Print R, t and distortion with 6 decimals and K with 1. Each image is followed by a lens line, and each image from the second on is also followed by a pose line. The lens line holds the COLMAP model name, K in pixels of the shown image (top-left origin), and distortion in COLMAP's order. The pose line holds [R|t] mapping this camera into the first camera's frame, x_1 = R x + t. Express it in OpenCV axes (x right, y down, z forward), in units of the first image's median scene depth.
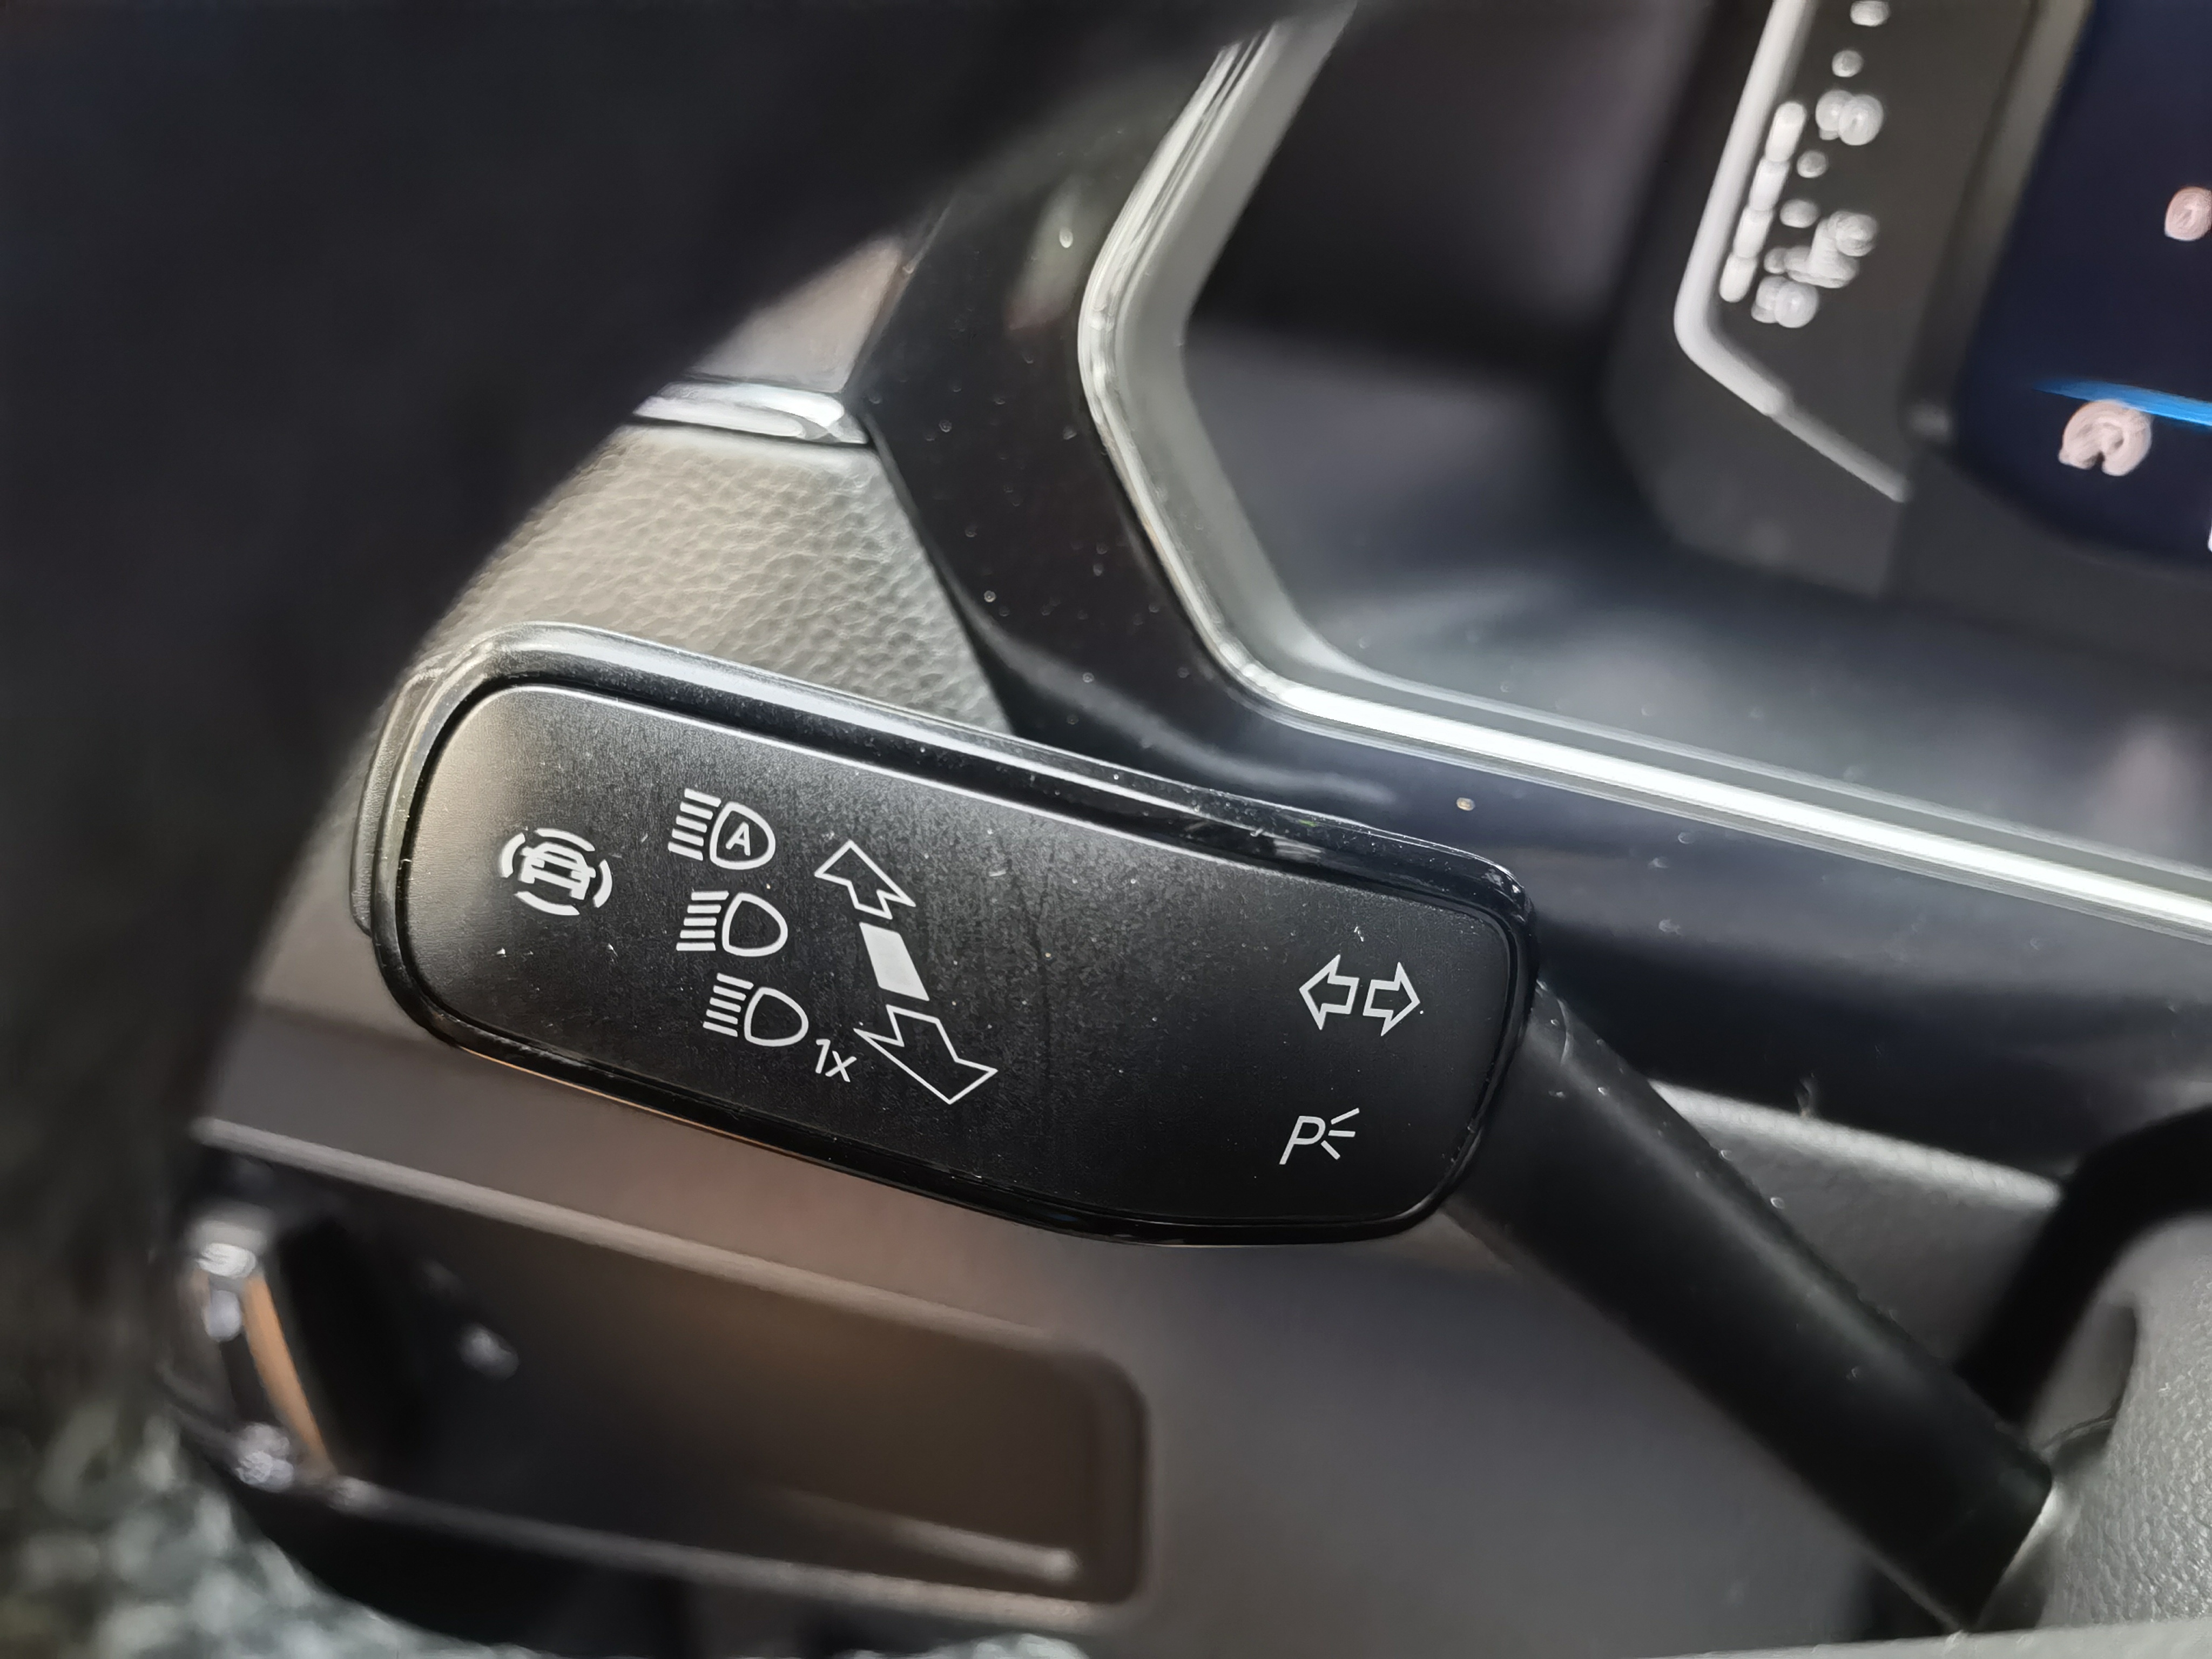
lens RADIAL K [[2244.1, 0, 1104.0], [0, 2244.1, 835.1], [0, 0, 1]] dist [0.087148, 0.000000]
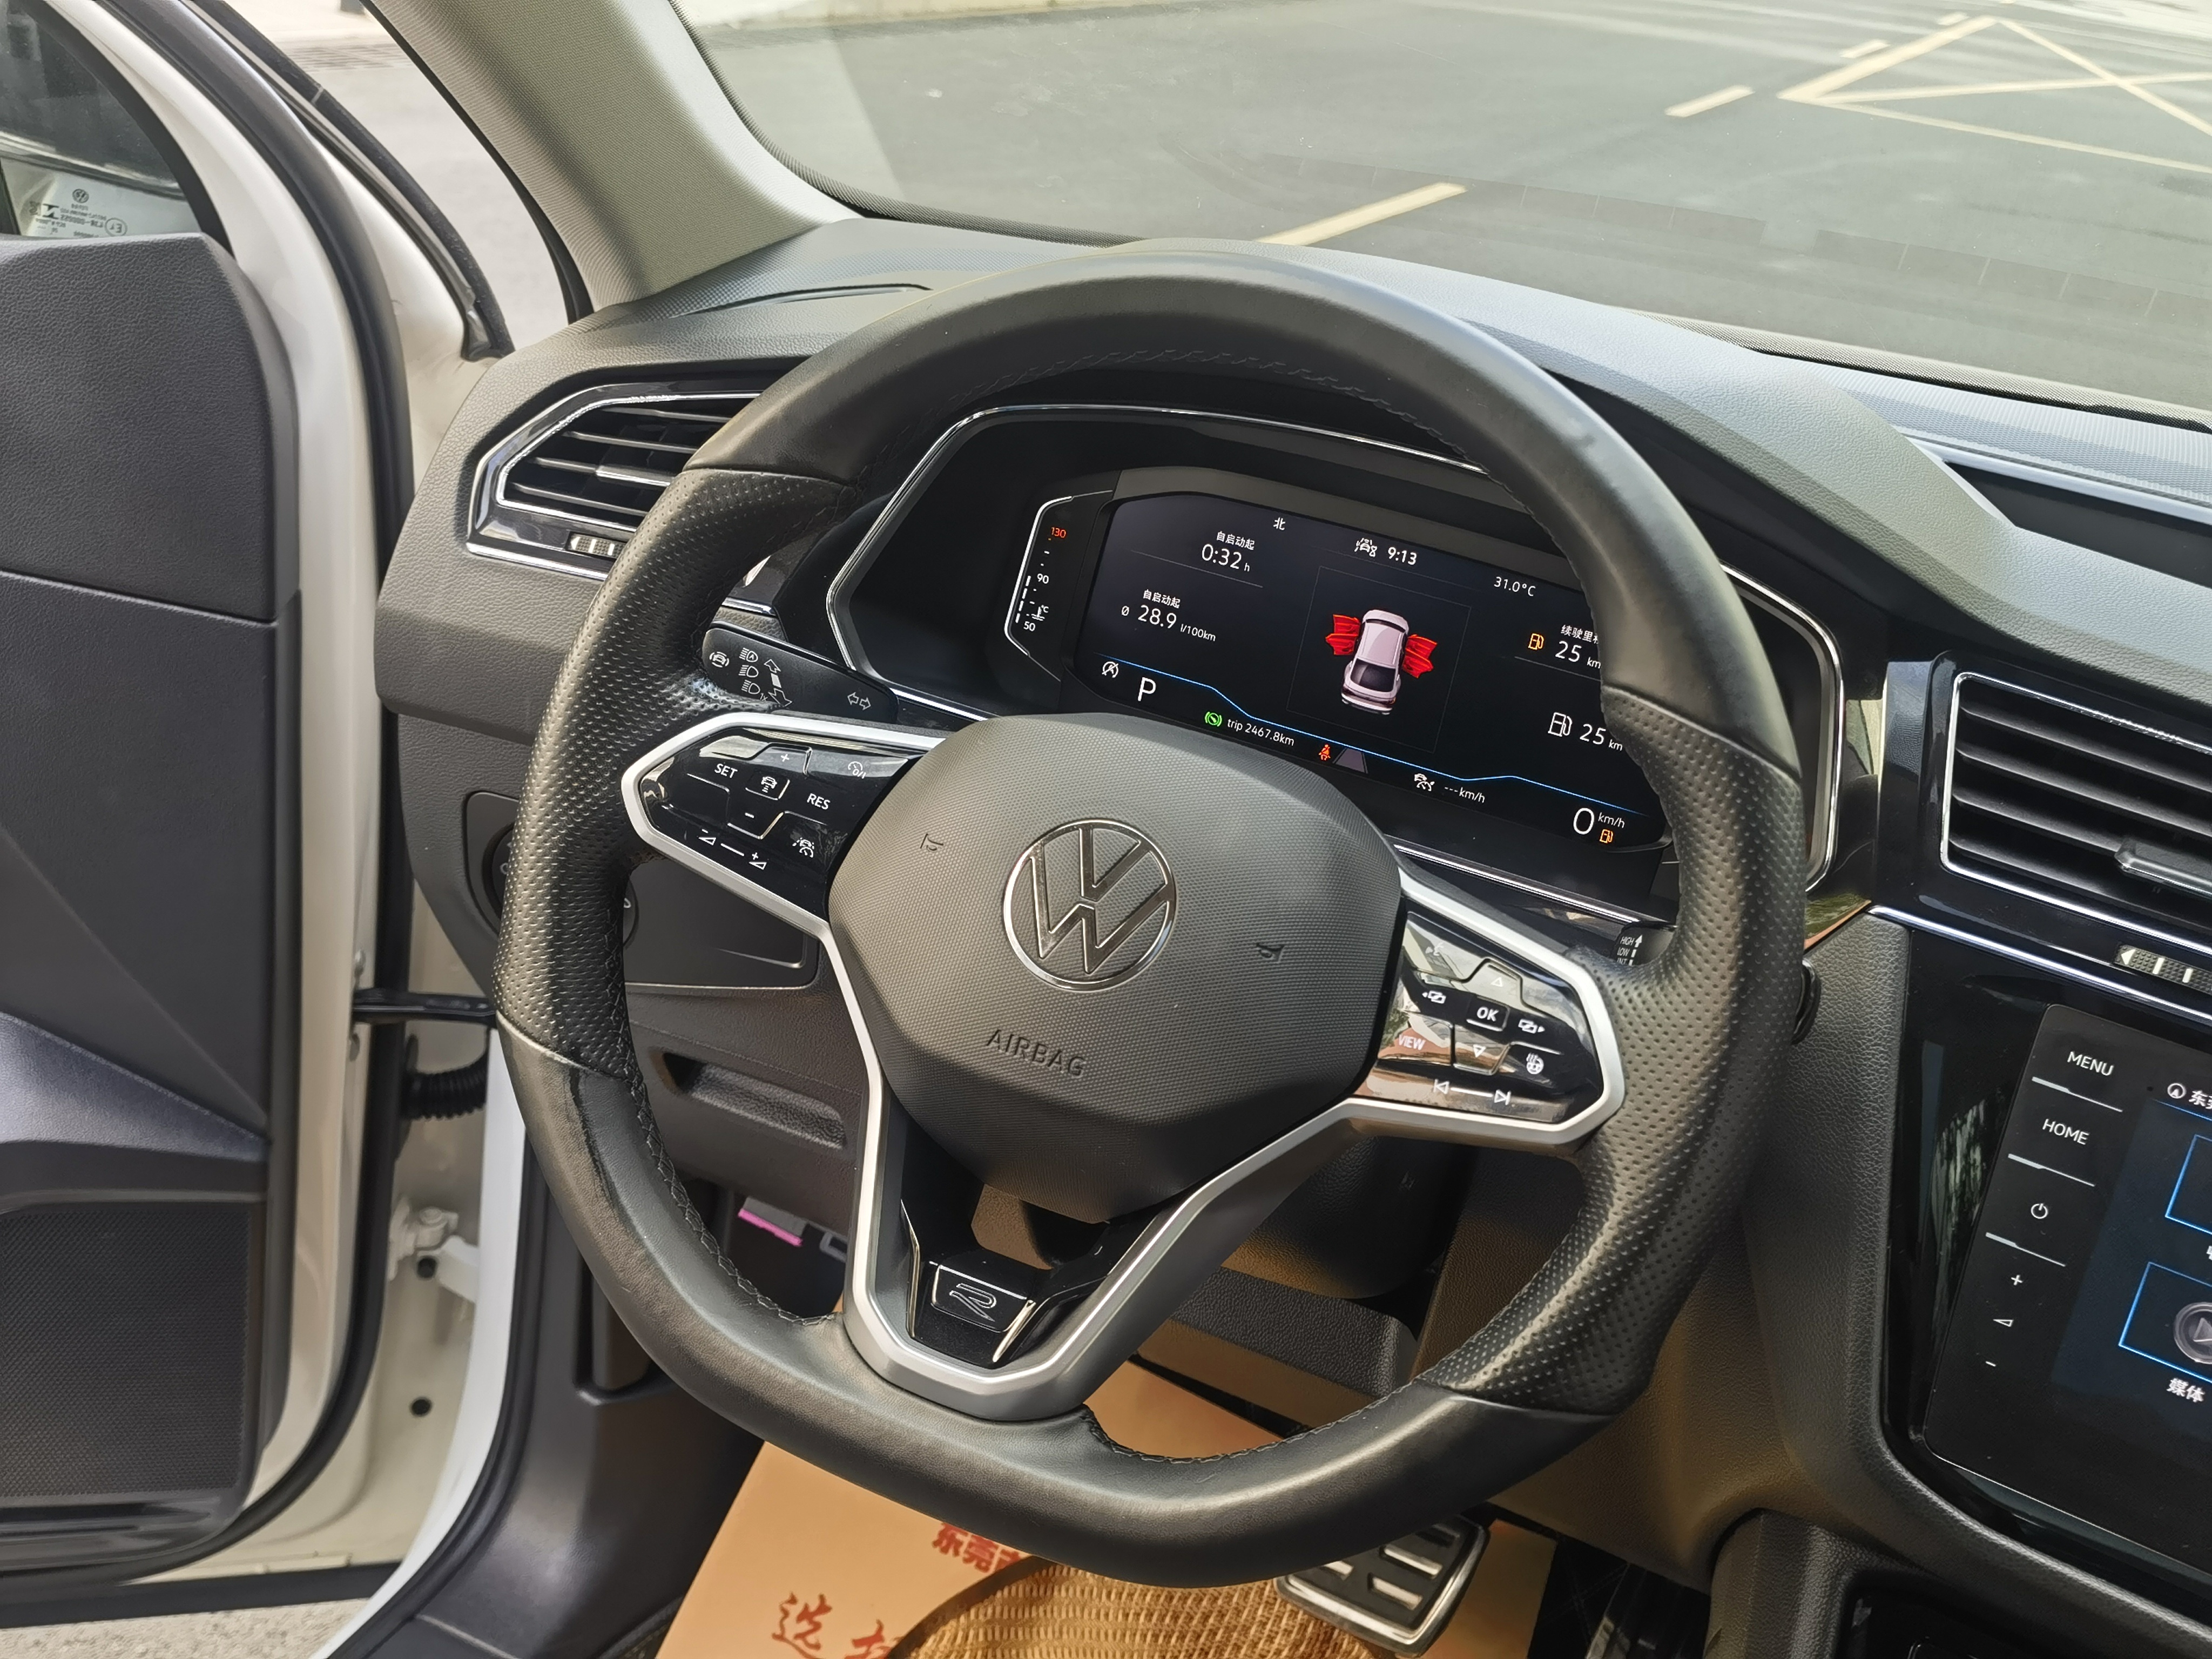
lens RADIAL K [[2244.1, 0, 1099.3], [0, 2244.1, 829.7], [0, 0, 1]] dist [0.087148, 0.000000]
pose [[0.994606, 0.082776, 0.062501, 0.403724], [-0.066847, 0.972306, -0.223948, 1.669045], [-0.079308, 0.218562, 0.972595, -4.611199]]
